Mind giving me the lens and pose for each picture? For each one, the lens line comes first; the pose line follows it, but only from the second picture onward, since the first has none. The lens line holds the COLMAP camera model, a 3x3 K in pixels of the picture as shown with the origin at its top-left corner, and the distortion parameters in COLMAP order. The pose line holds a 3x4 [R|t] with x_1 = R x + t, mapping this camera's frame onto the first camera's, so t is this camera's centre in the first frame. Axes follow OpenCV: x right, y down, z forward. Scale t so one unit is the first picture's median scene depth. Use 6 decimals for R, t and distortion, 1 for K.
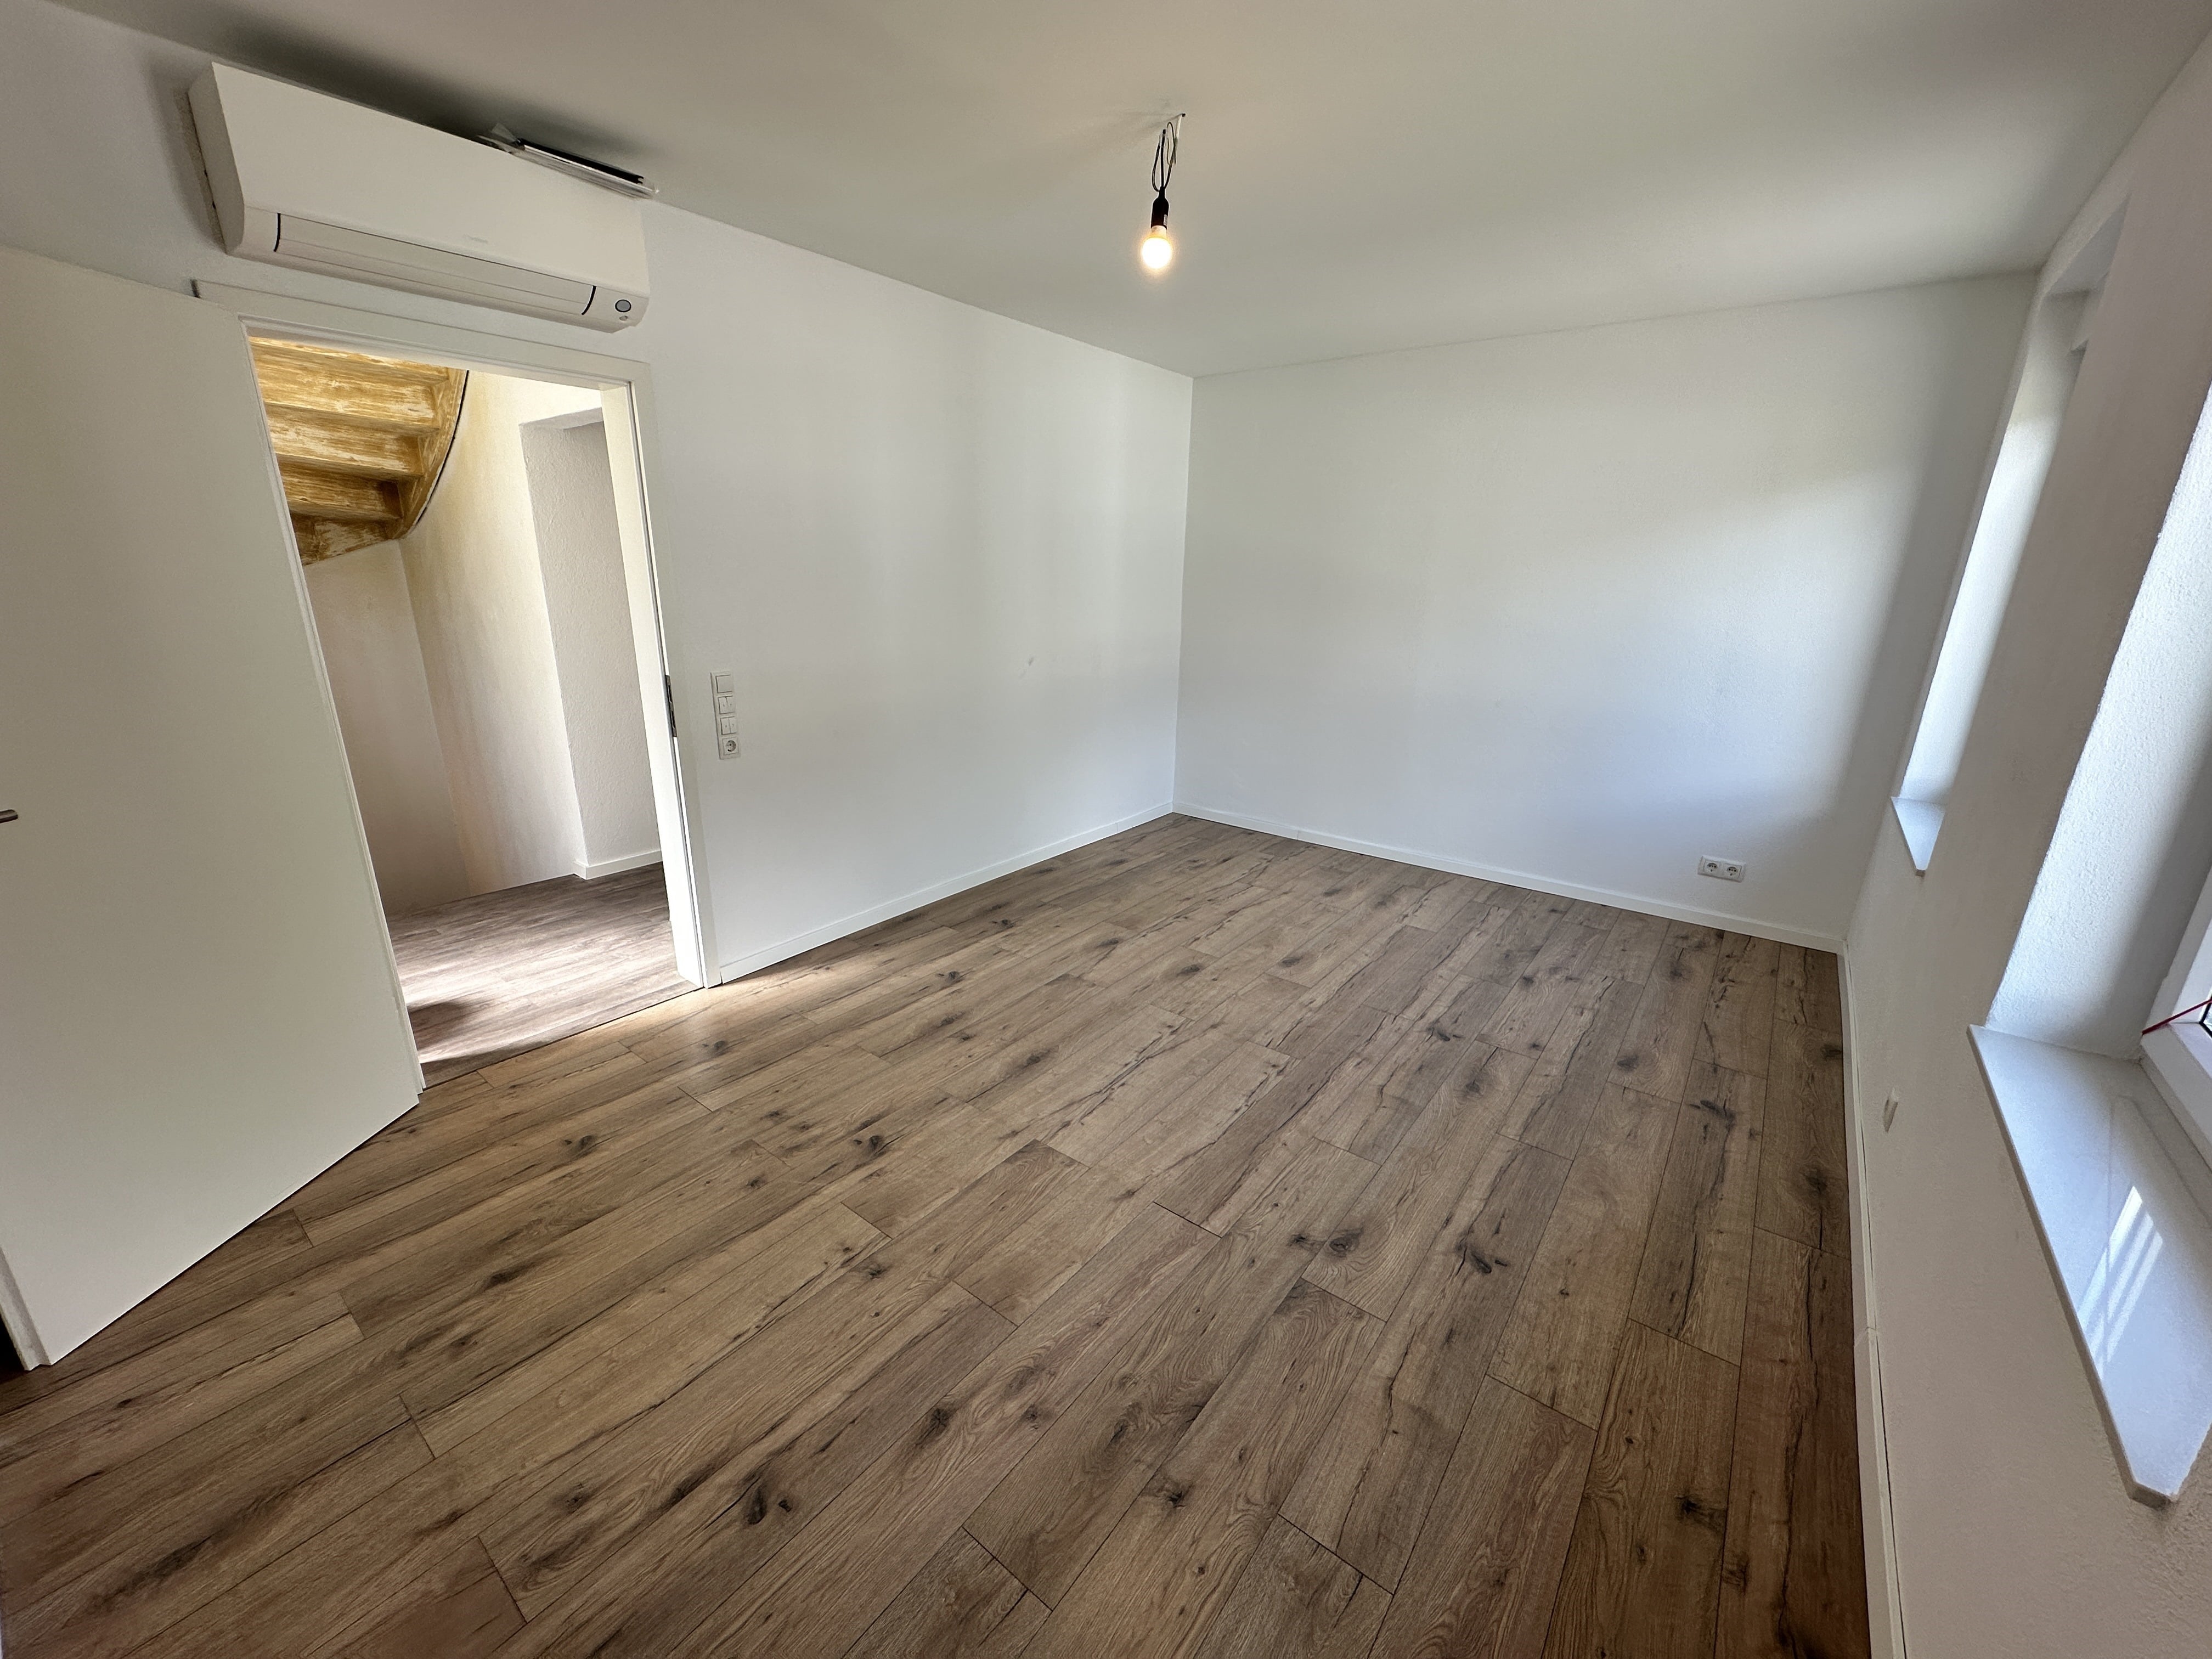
lens RADIAL K [[877.1, 0, 1101.5], [0, 877.1, 829.2], [0, 0, 1]] dist [-0.007682, 0.000525]
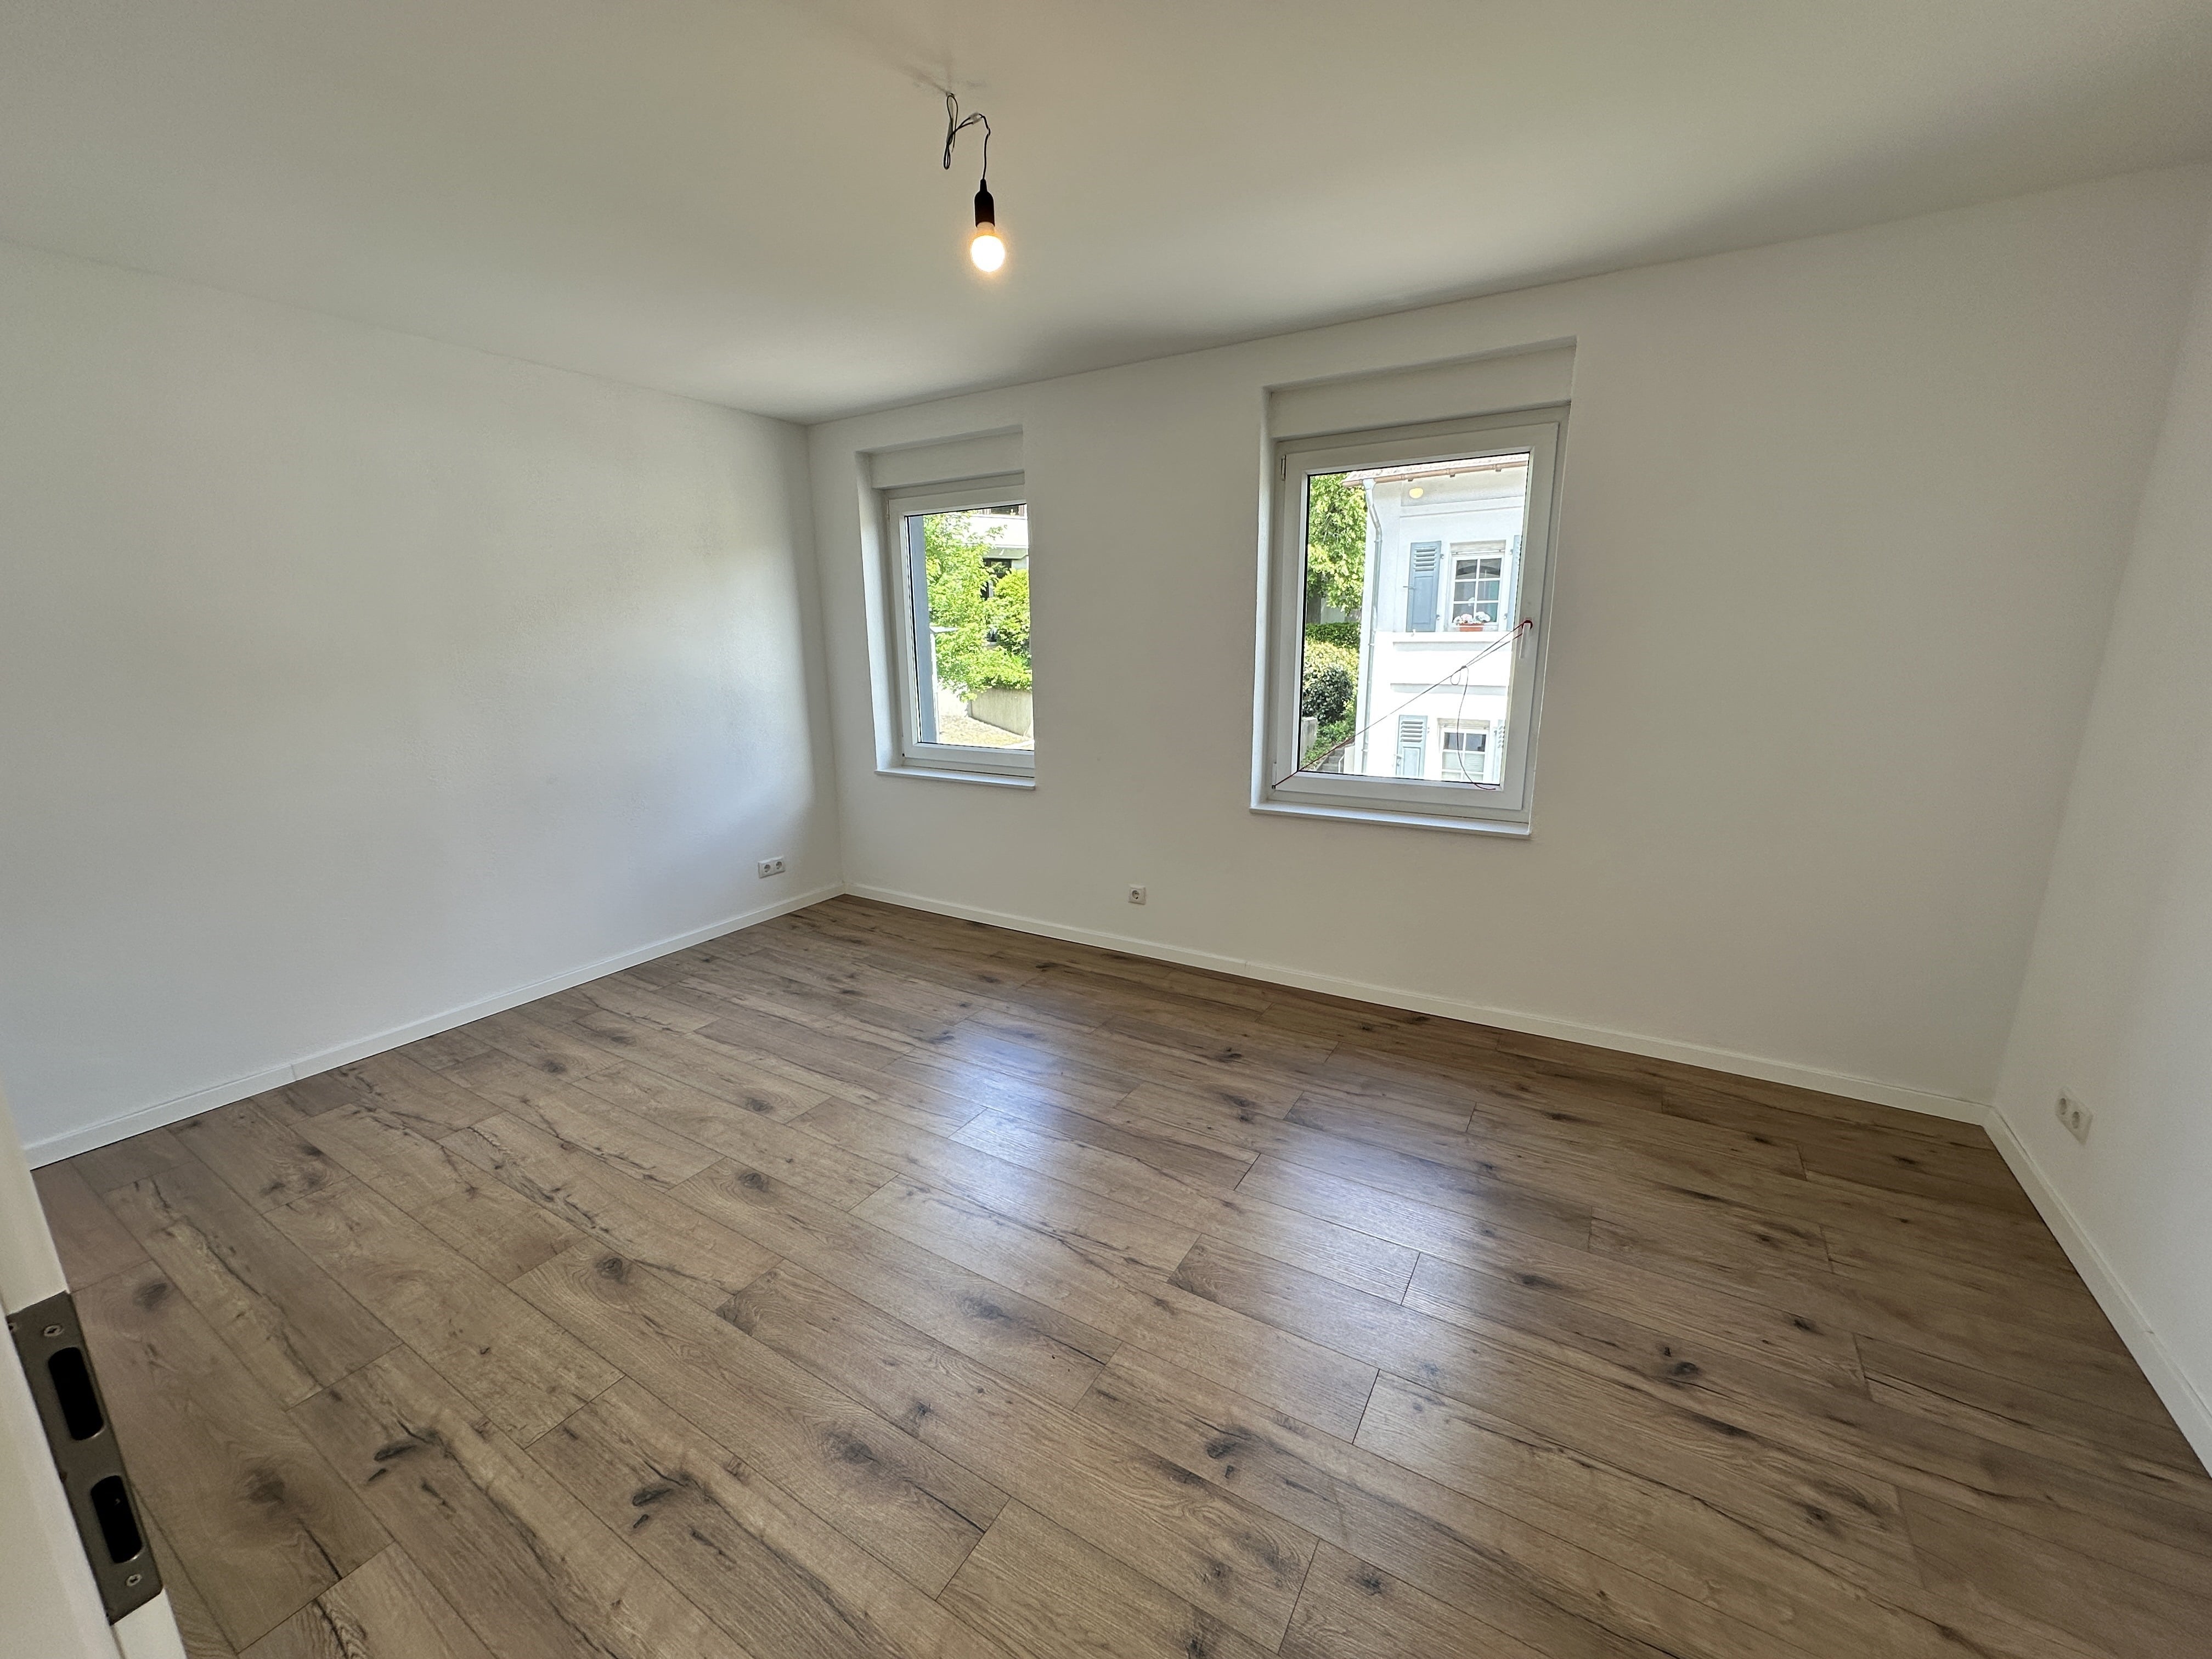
lens RADIAL K [[877.1, 0, 1101.5], [0, 877.1, 829.2], [0, 0, 1]] dist [-0.007682, 0.000525]
pose [[-0.115802, -0.236309, 0.964753, -0.555803], [0.296952, 0.918629, 0.260655, -0.205494], [-0.947845, 0.316669, -0.036206, 0.676296]]
